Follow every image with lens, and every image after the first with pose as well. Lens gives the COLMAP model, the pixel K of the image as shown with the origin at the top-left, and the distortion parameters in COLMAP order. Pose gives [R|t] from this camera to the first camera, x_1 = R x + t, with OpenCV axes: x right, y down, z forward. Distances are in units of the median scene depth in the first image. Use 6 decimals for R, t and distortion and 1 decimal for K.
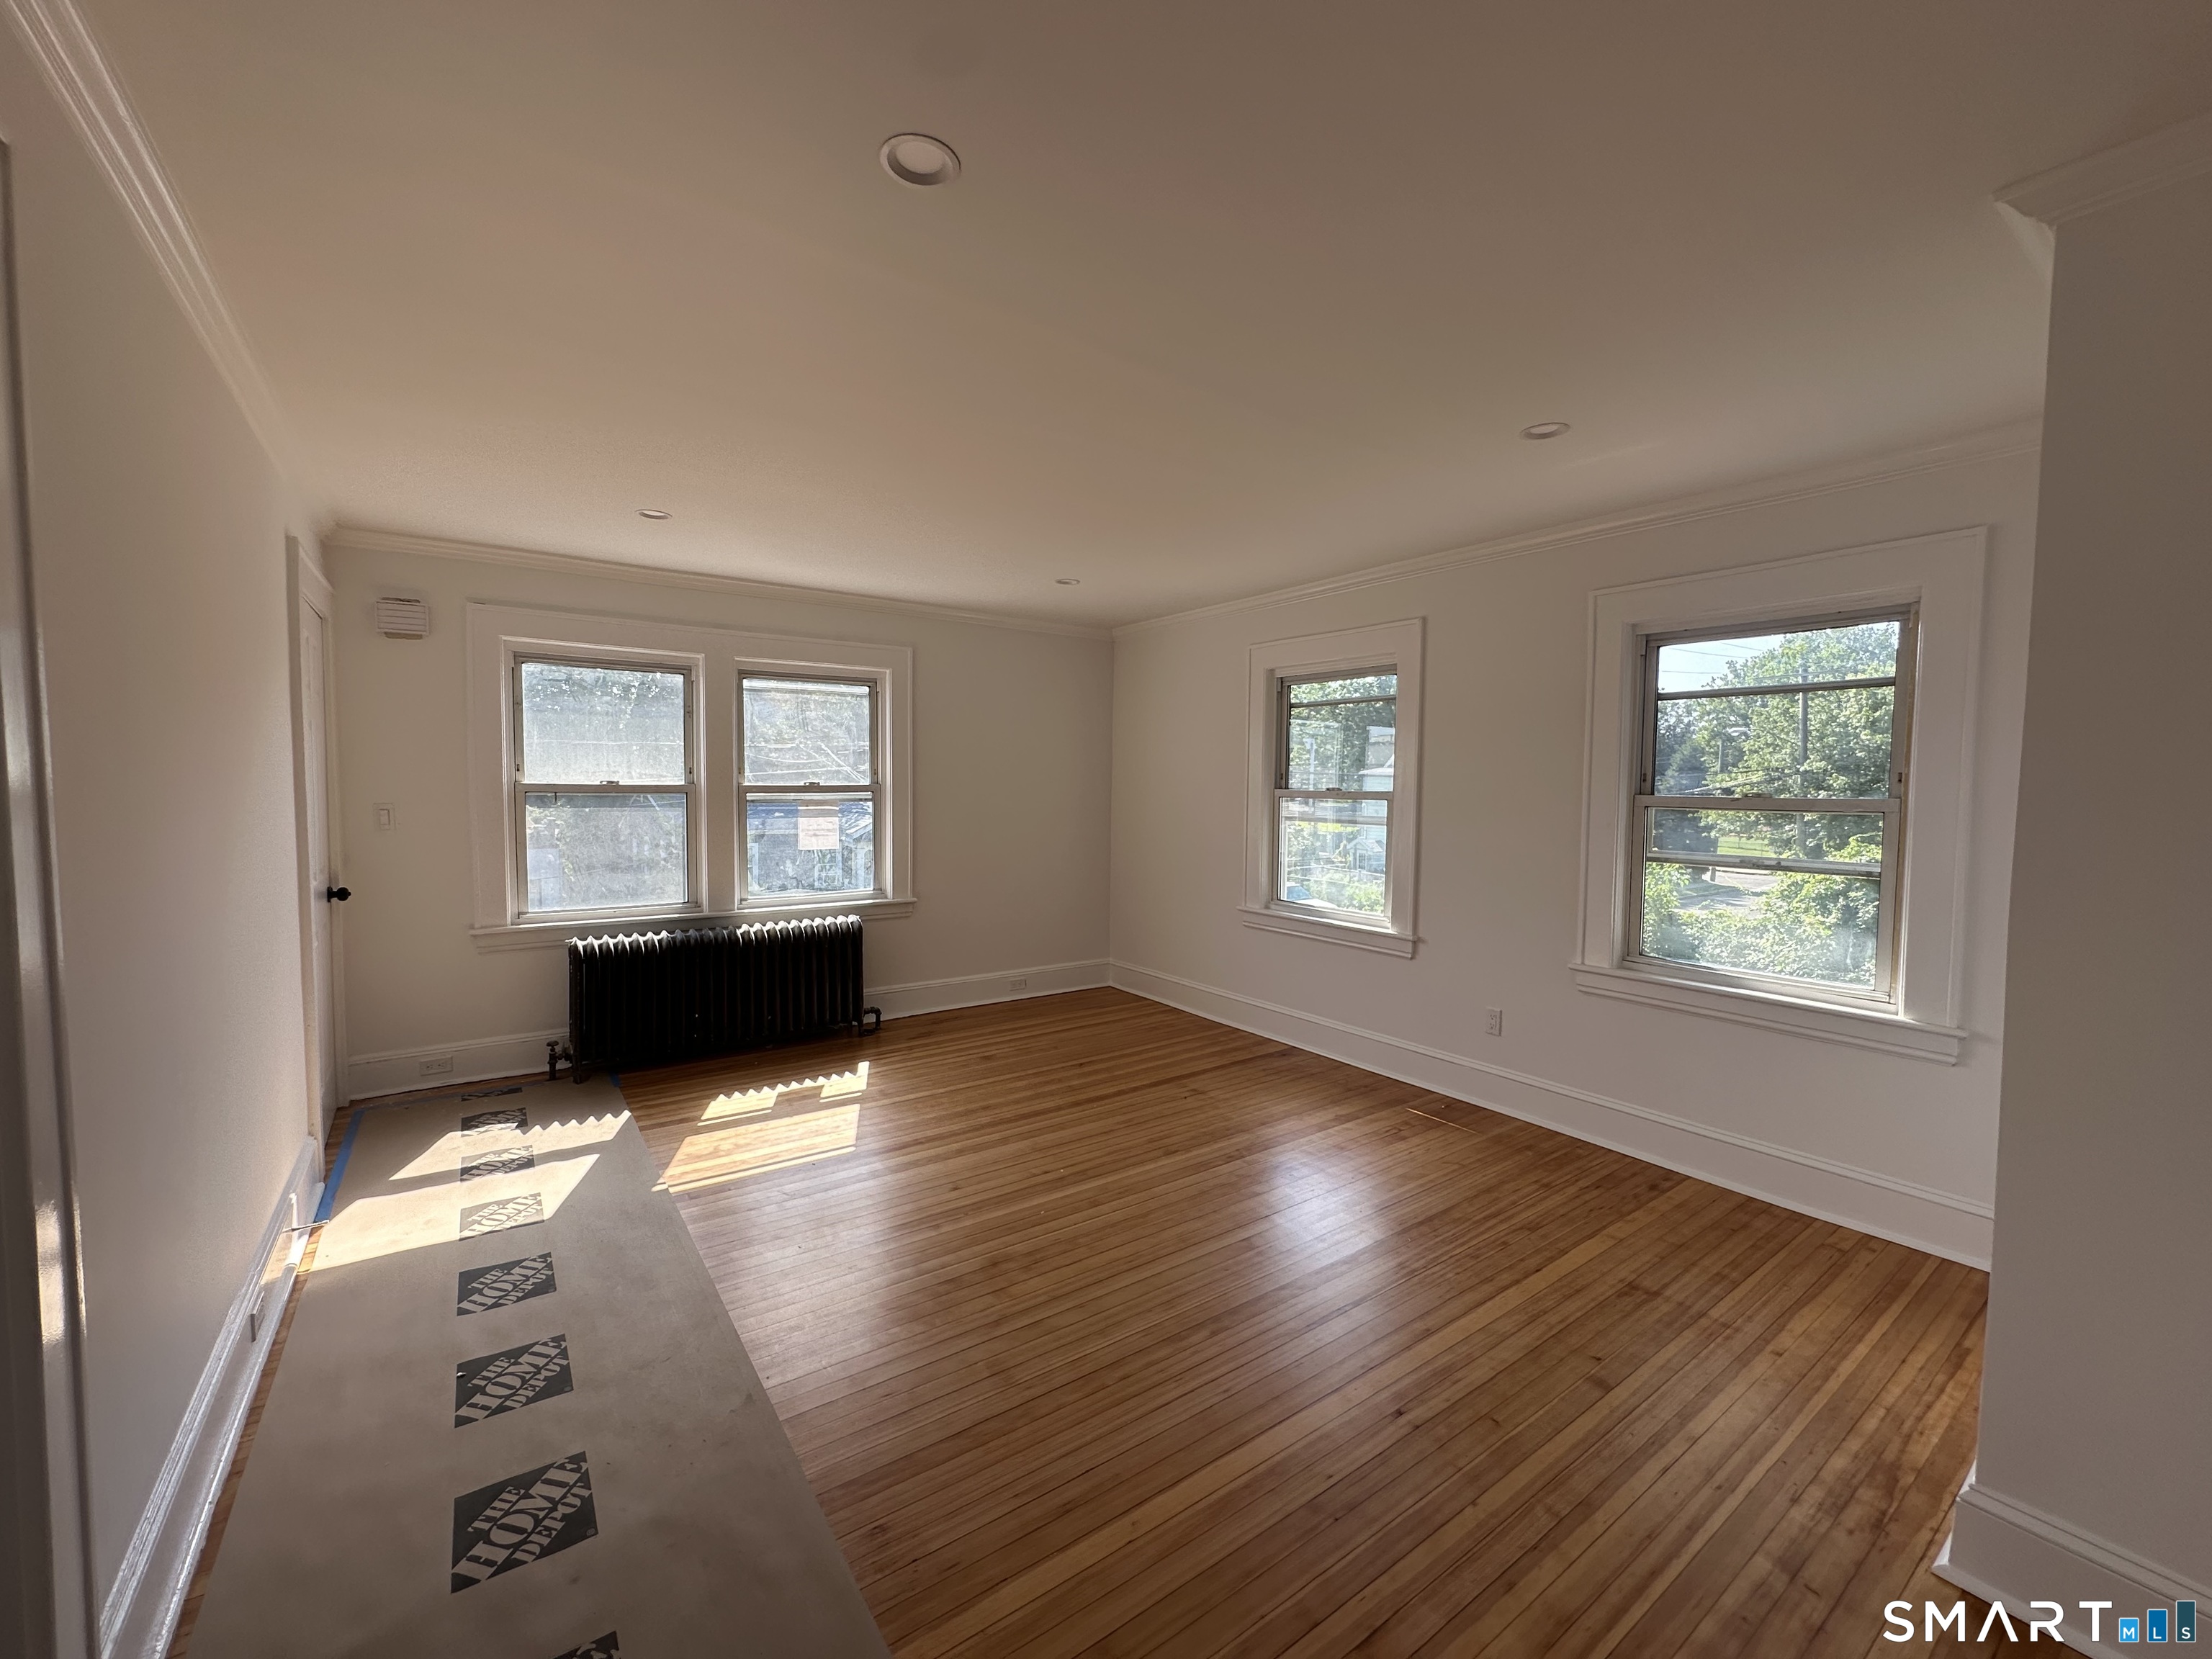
lens RADIAL K [[884.9, 0, 1109.3], [0, 884.9, 824.5], [0, 0, 1]] dist [-0.001940, 0.000003]
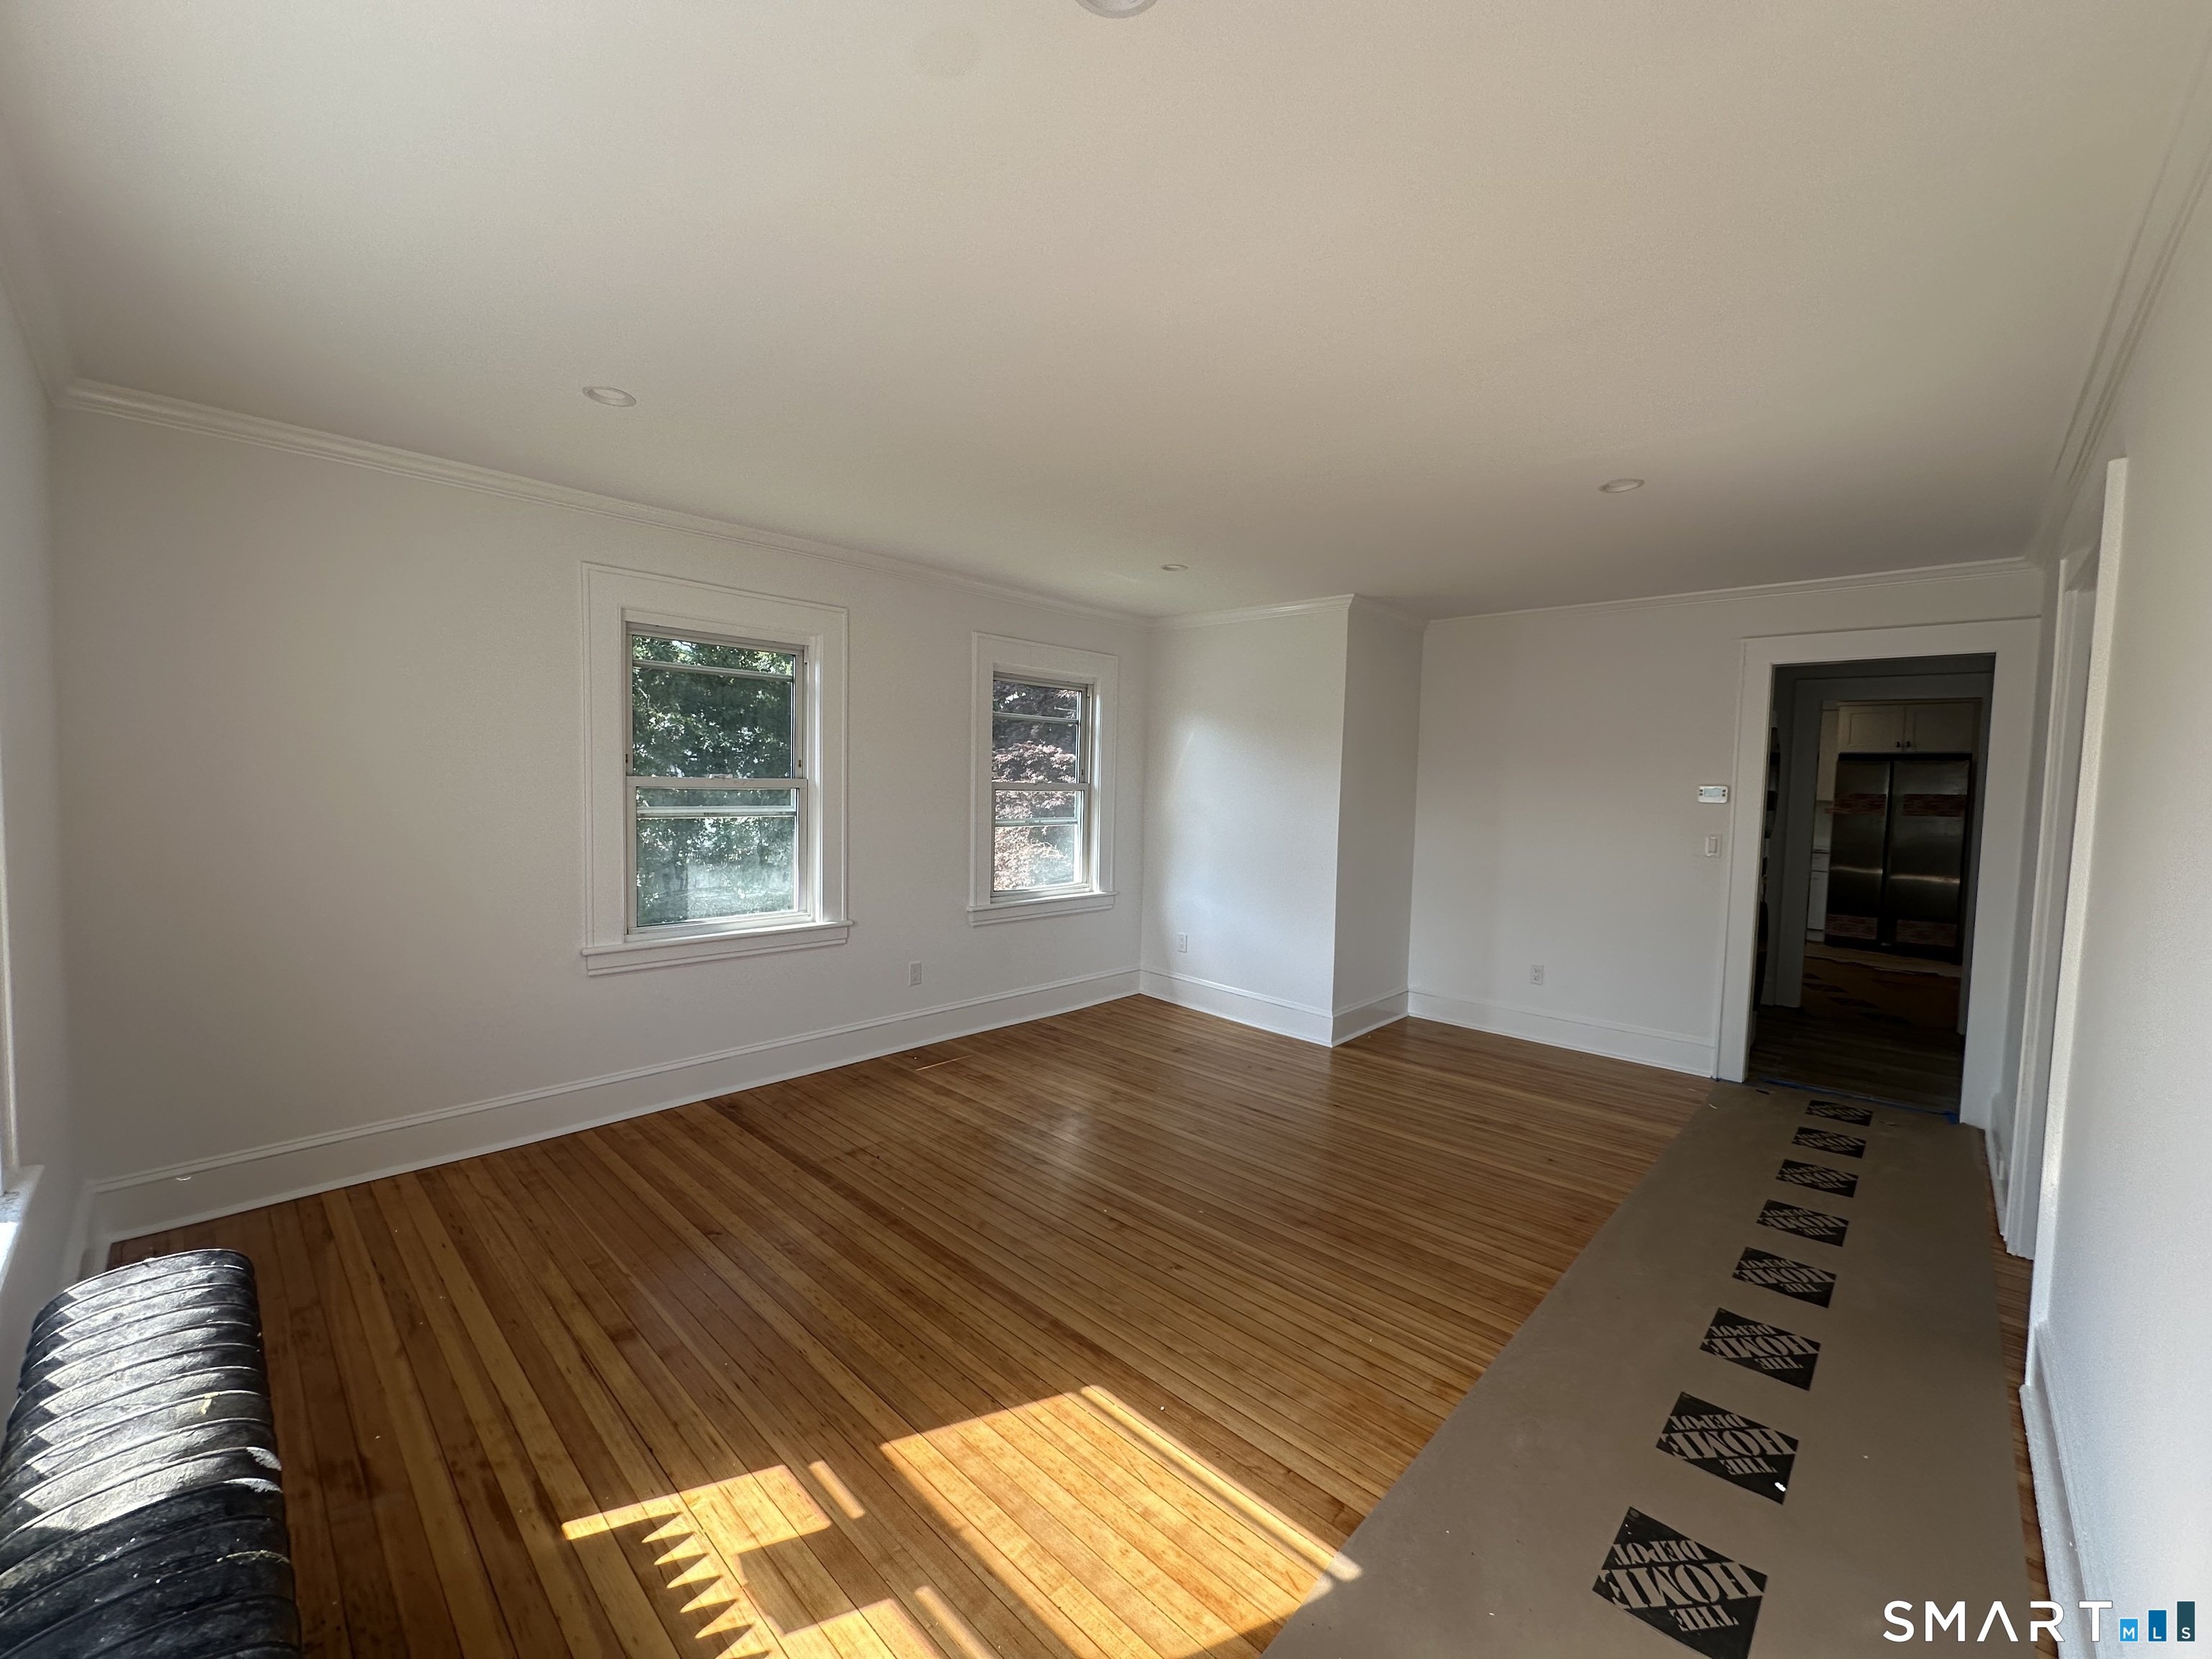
lens RADIAL K [[884.9, 0, 1110.9], [0, 884.9, 833.7], [0, 0, 1]] dist [-0.001940, 0.000003]
pose [[-0.201566, -0.080597, 0.976153, -0.769499], [0.008269, 0.996433, 0.083979, -0.065685], [-0.979440, 0.024999, -0.200181, 0.971200]]
